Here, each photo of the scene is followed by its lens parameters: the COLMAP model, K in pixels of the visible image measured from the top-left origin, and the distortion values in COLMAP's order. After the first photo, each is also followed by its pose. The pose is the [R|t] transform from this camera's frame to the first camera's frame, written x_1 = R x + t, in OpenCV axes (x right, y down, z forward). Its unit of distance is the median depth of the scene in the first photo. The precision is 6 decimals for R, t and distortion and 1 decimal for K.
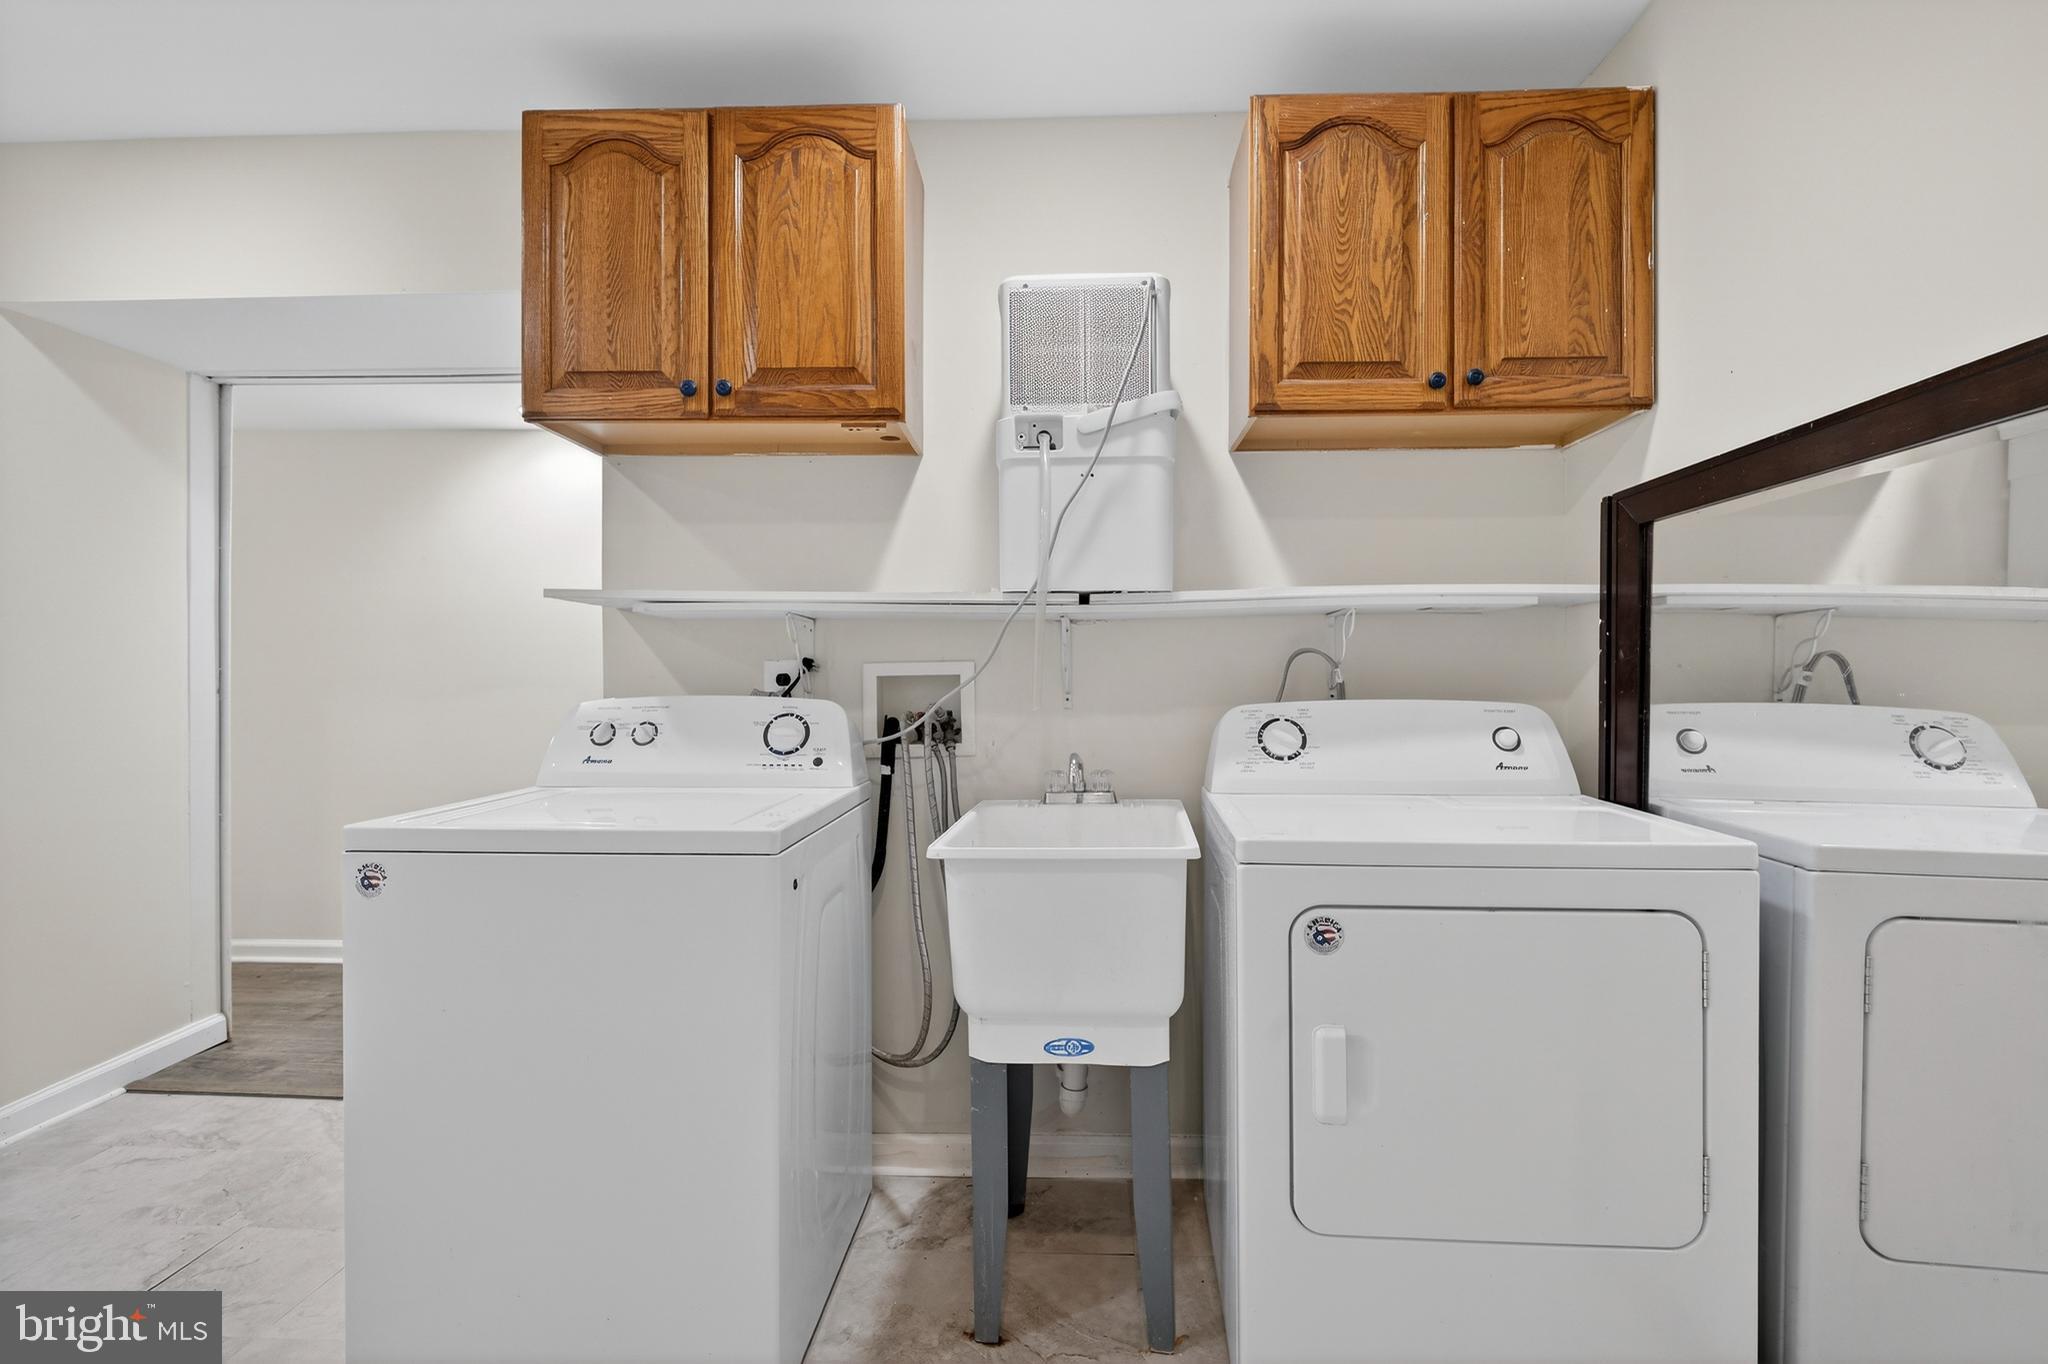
lens RADIAL K [[943.8, 0, 1037.6], [0, 943.8, 671.6], [0, 0, 1]] dist [-0.001120, -0.005909]
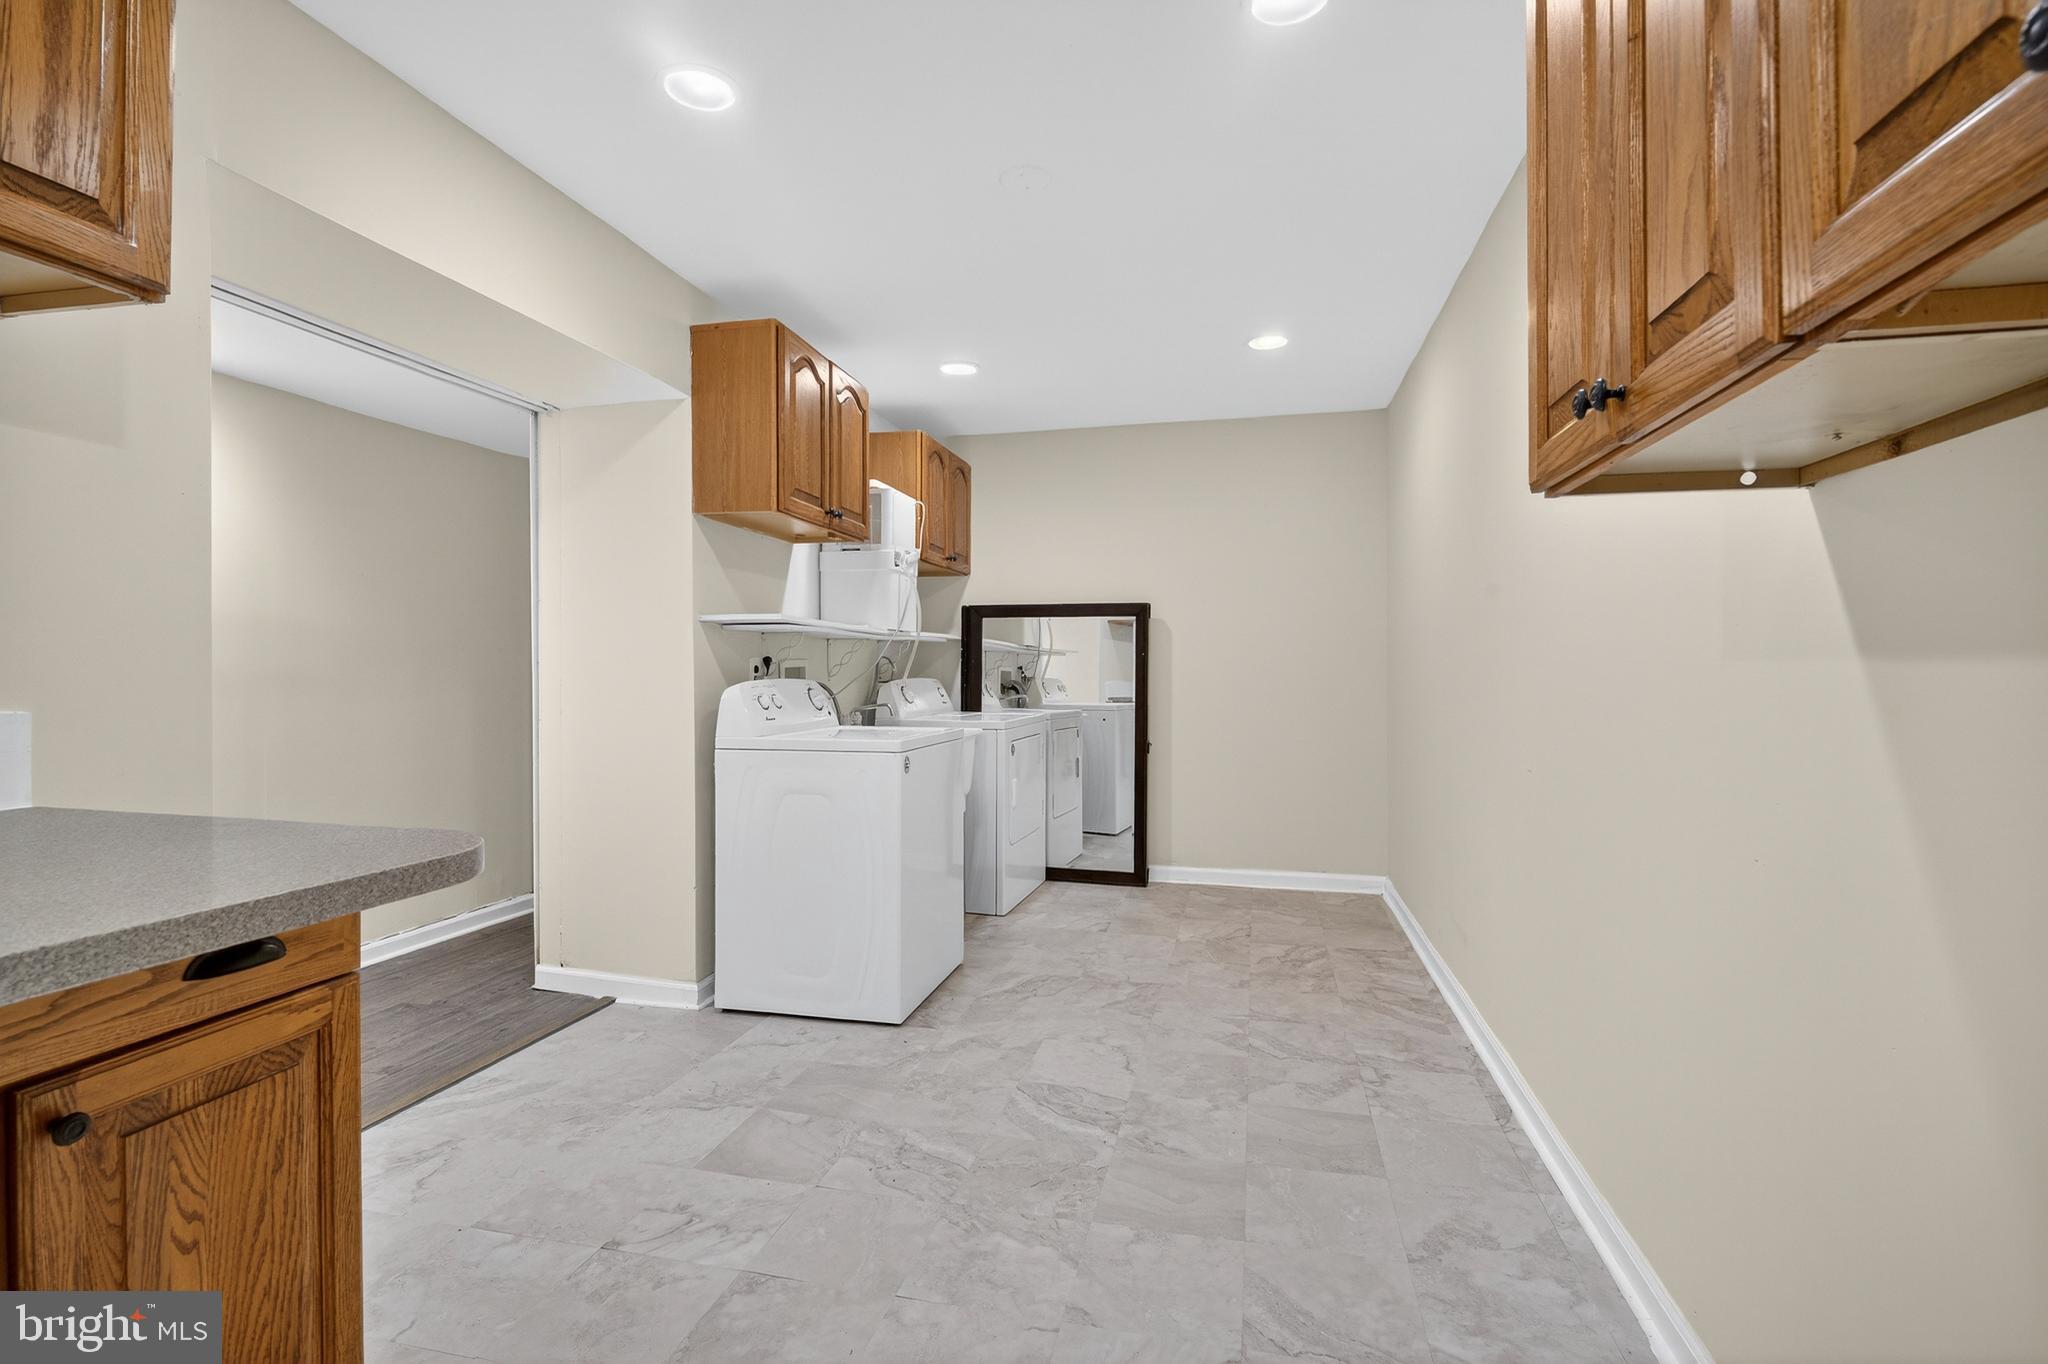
lens RADIAL K [[943.8, 0, 1037.6], [0, 943.8, 671.6], [0, 0, 1]] dist [-0.001120, -0.005909]
pose [[0.170740, -0.002198, 0.985314, -1.937549], [-0.006898, 0.999970, 0.003426, 0.003557], [-0.985292, -0.007382, 0.170720, 0.253107]]
